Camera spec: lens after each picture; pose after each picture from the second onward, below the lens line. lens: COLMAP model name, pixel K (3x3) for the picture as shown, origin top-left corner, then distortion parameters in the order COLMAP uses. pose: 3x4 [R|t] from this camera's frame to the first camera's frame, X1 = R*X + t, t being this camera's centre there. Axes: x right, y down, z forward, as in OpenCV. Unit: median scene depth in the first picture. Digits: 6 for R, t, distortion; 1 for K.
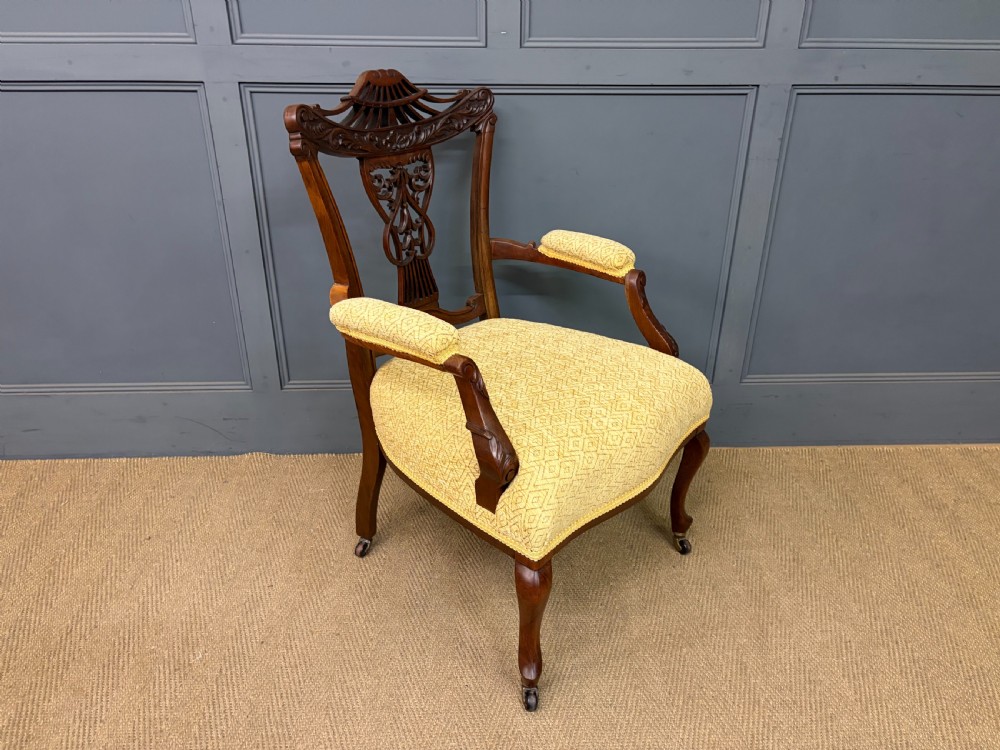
lens RADIAL K [[763.1, 0, 501.3], [0, 763.1, 377.7], [0, 0, 1]] dist [0.050635, -0.057529]
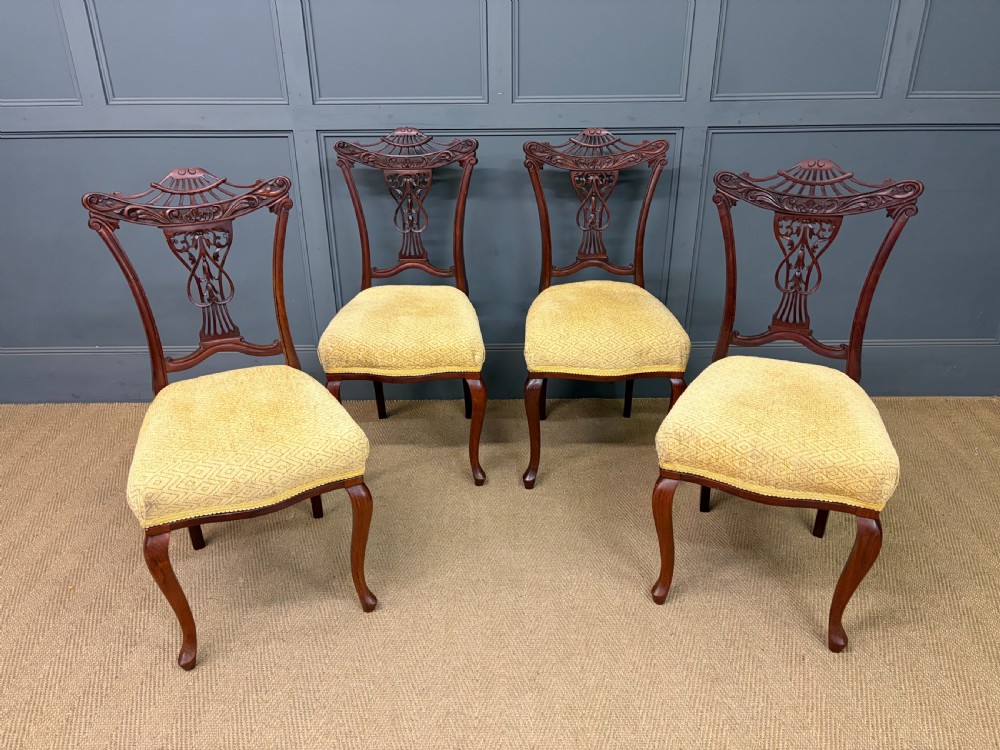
lens RADIAL K [[763.1, 0, 496.5], [0, 763.1, 380.9], [0, 0, 1]] dist [0.050635, -0.057529]
pose [[0.998996, 0.003123, -0.044686, 0.060805], [-0.003754, 0.999894, -0.014046, 0.103873], [0.044637, 0.014200, 0.998902, -0.412575]]
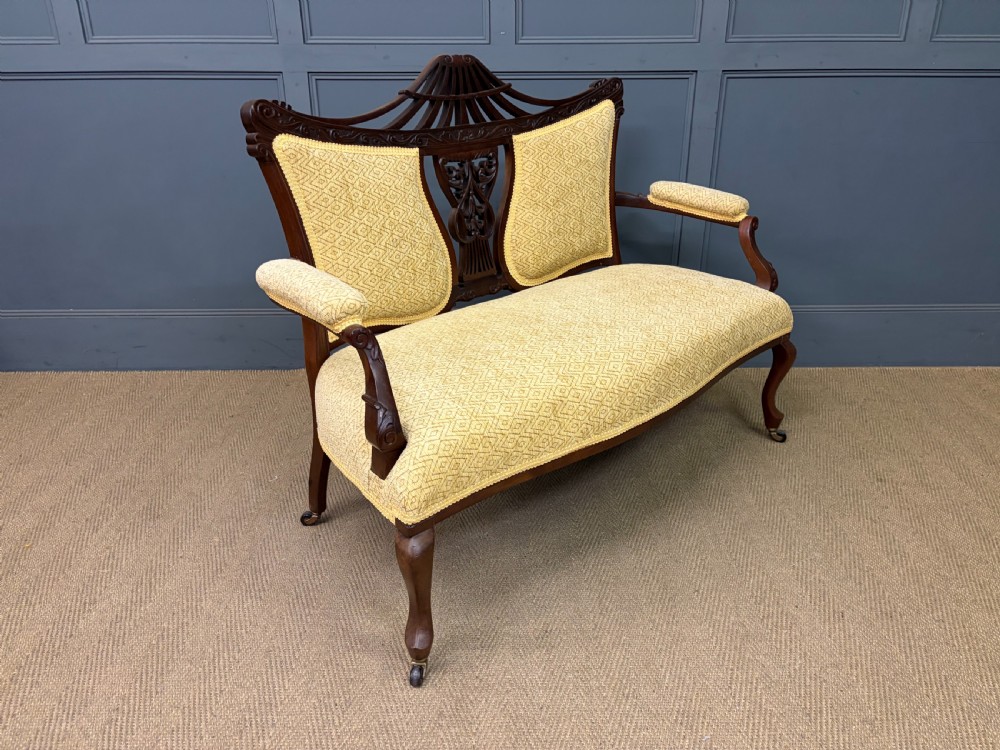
lens RADIAL K [[763.1, 0, 500.9], [0, 763.1, 381.3], [0, 0, 1]] dist [0.050635, -0.057529]
pose [[0.999312, 0.003388, -0.036946, 0.050559], [-0.005238, 0.998732, -0.050071, 0.225643], [0.036729, 0.050230, 0.998062, -0.310922]]
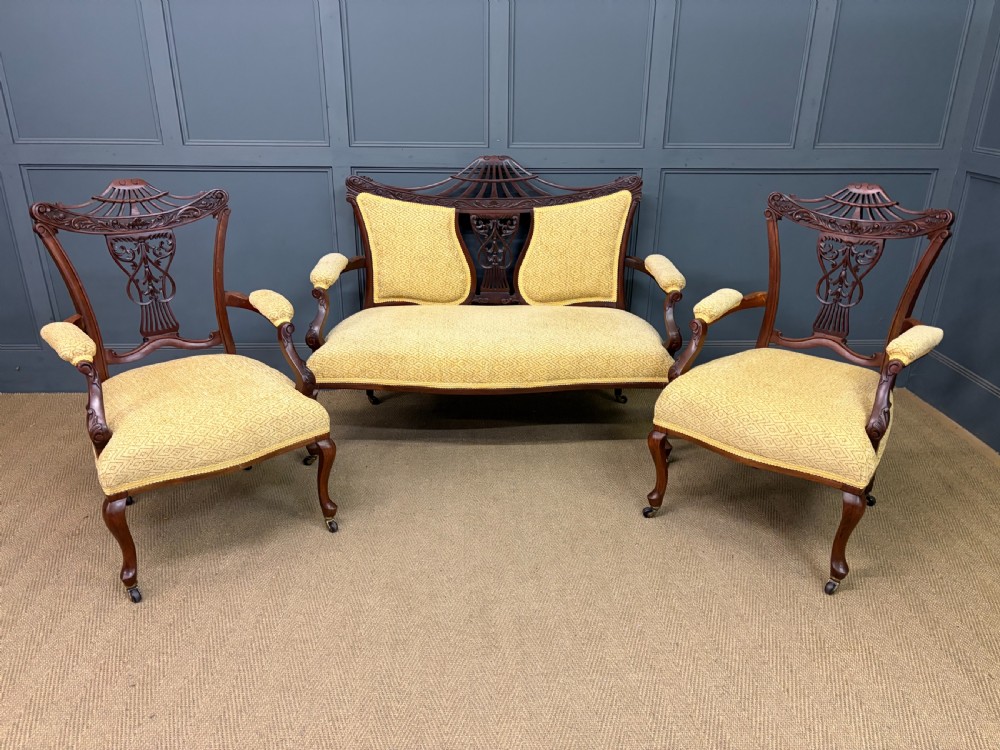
lens RADIAL K [[778.6, 0, 501.5], [0, 778.6, 384.0], [0, 0, 1]] dist [0.060286, -0.060038]
pose [[0.999729, 0.009675, -0.021182, 0.066139], [-0.010979, 0.997994, -0.062349, 0.227714], [0.020536, 0.062565, 0.997830, -0.776817]]
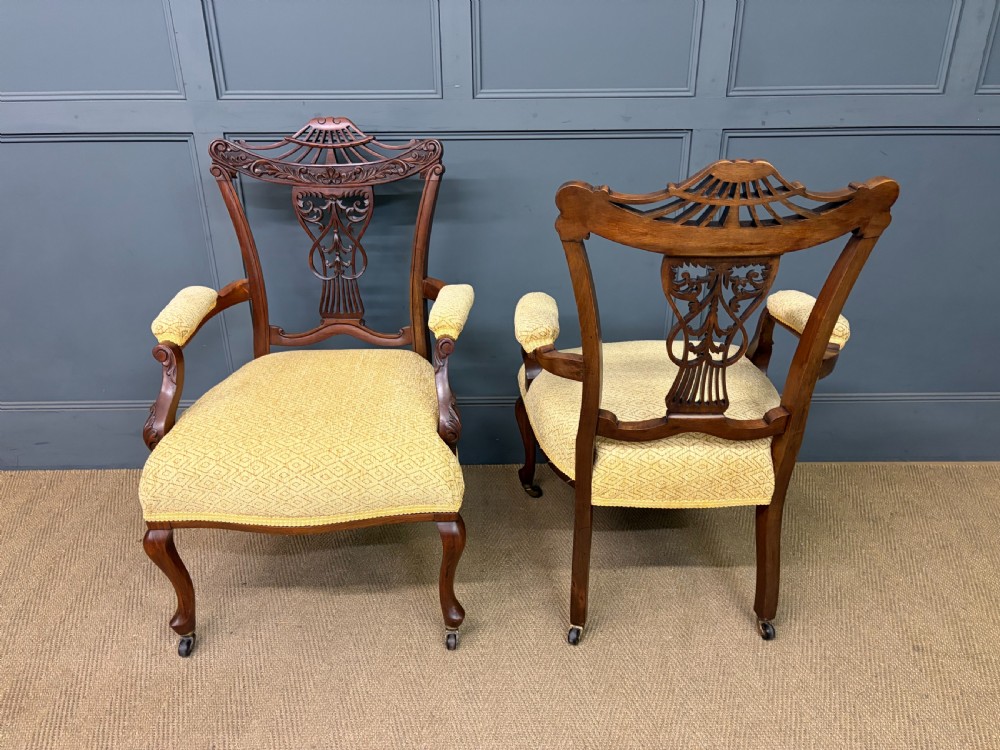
lens RADIAL K [[763.1, 0, 498.9], [0, 763.1, 377.2], [0, 0, 1]] dist [0.050635, -0.057529]
pose [[0.999158, 0.001485, -0.041001, 0.107785], [-0.002842, 0.999450, -0.033048, 0.009869], [0.040929, 0.033137, 0.998612, -0.095387]]
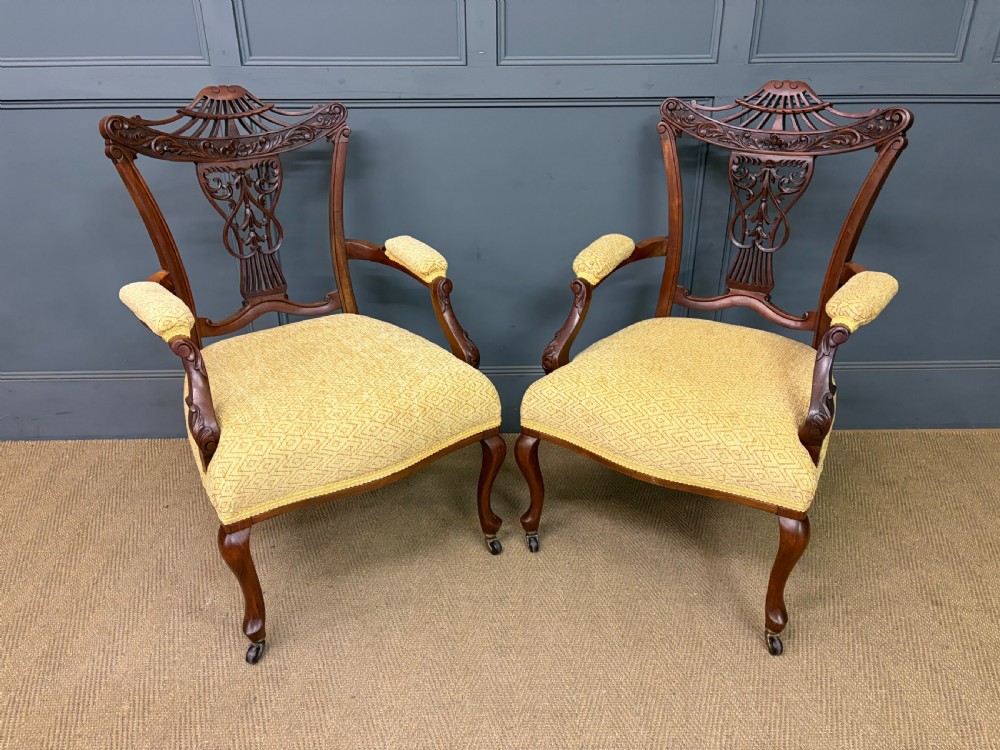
lens RADIAL K [[763.1, 0, 500.4], [0, 763.1, 379.1], [0, 0, 1]] dist [0.050635, -0.057529]
pose [[0.999593, -0.000323, -0.028528, 0.061093], [-0.000116, 0.999881, -0.015411, 0.043544], [0.028530, 0.015408, 0.999474, -0.109484]]
